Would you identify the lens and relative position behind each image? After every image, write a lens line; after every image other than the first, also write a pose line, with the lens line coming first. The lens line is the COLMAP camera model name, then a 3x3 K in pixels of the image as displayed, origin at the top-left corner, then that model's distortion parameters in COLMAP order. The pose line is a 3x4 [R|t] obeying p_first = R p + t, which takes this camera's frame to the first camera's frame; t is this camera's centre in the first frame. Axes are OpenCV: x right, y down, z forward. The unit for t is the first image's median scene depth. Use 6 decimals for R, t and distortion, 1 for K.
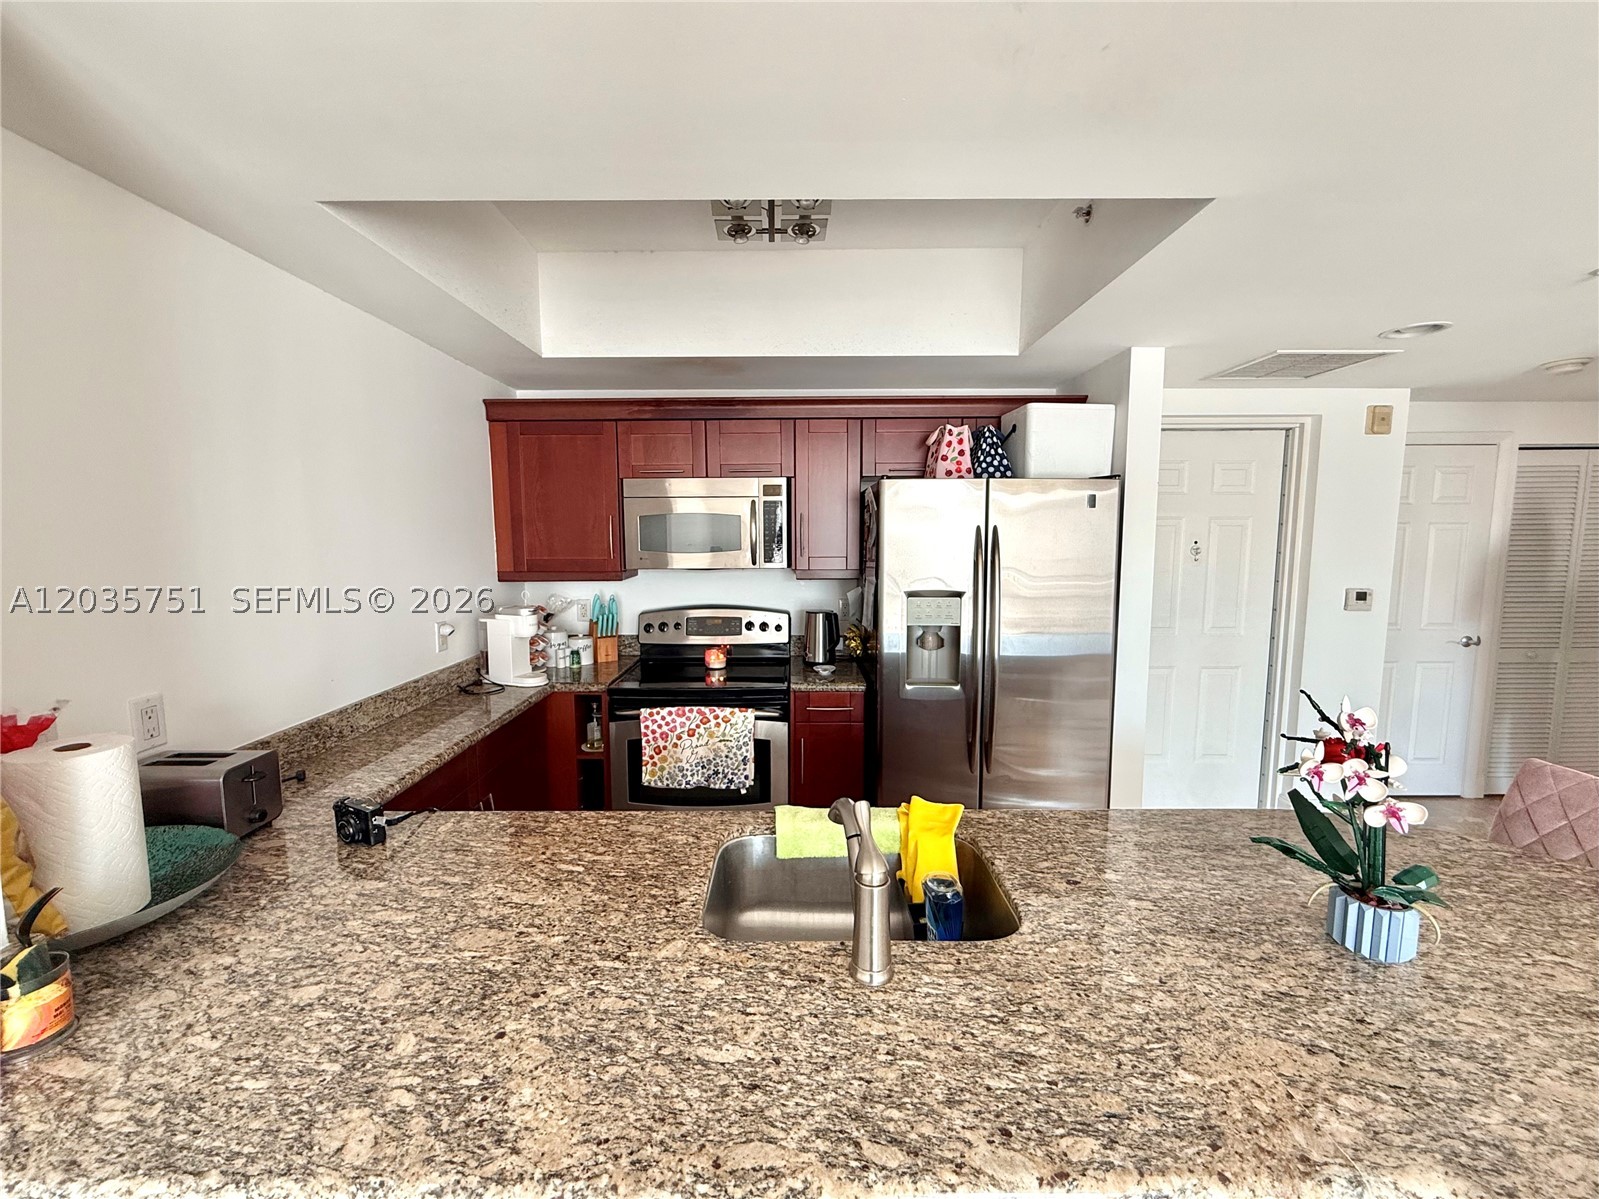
lens RADIAL K [[637.9, 0, 792.7], [0, 637.9, 597.7], [0, 0, 1]] dist [0.003361, -0.000103]
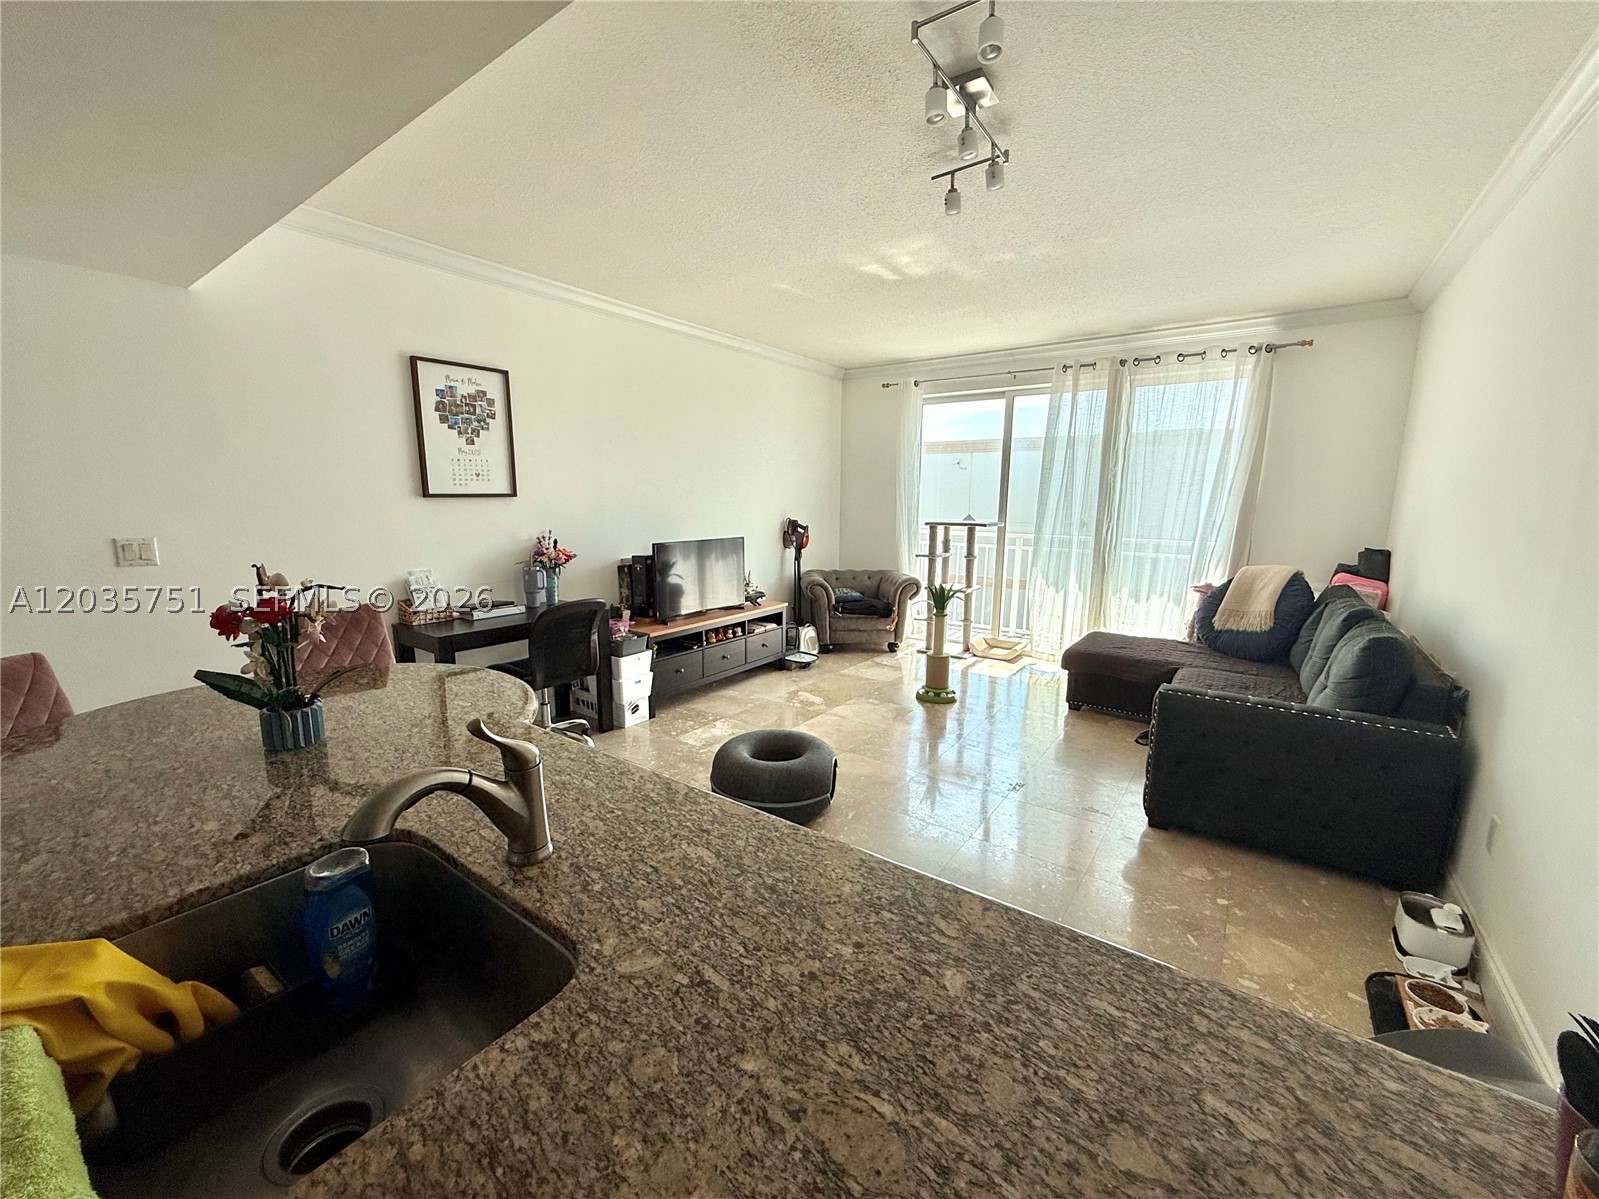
lens RADIAL K [[637.9, 0, 792.7], [0, 637.9, 597.7], [0, 0, 1]] dist [0.003361, -0.000103]
pose [[-0.802591, -0.098028, 0.588420, -0.328467], [0.056065, 0.969643, 0.238010, -0.009579], [-0.593890, 0.224015, -0.772731, 0.622643]]
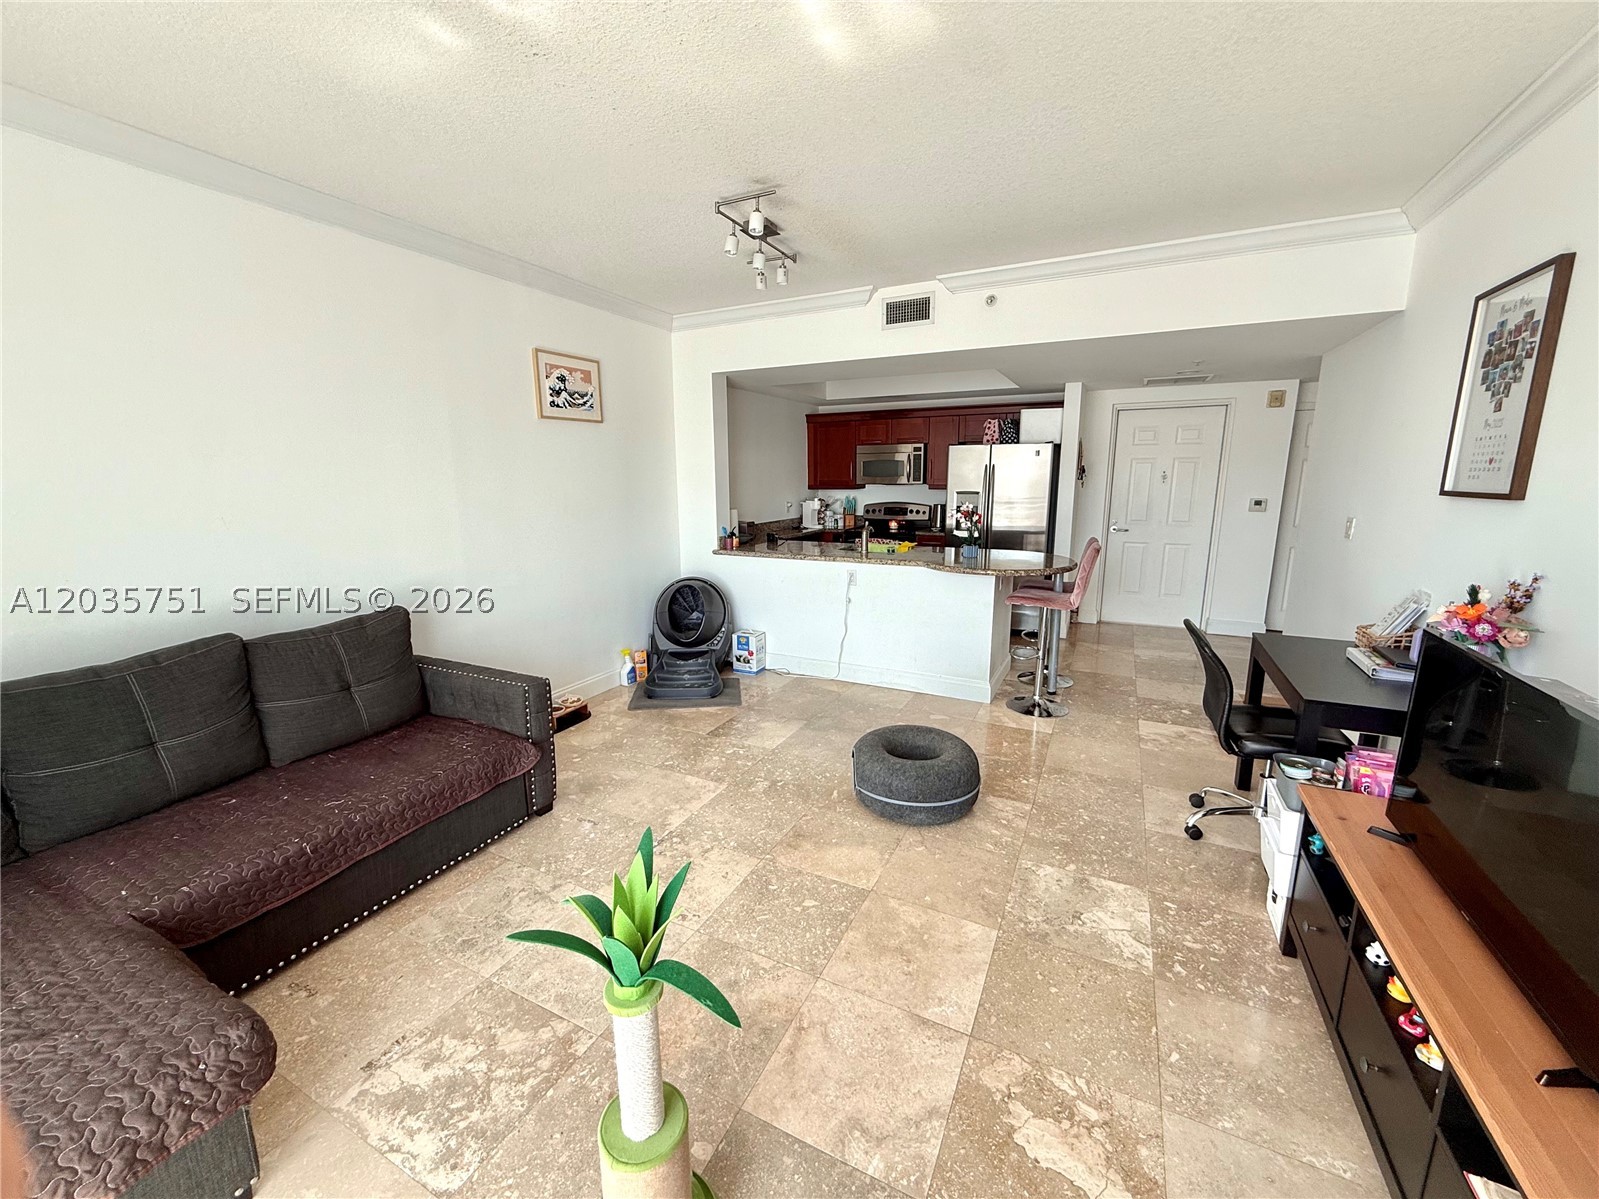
lens RADIAL K [[637.9, 0, 792.7], [0, 637.9, 597.7], [0, 0, 1]] dist [0.003361, -0.000103]
pose [[0.889301, 0.083687, -0.449599, 0.769260], [-0.042231, 0.993941, 0.101477, 0.176132], [0.455367, -0.071257, 0.887447, -1.523815]]
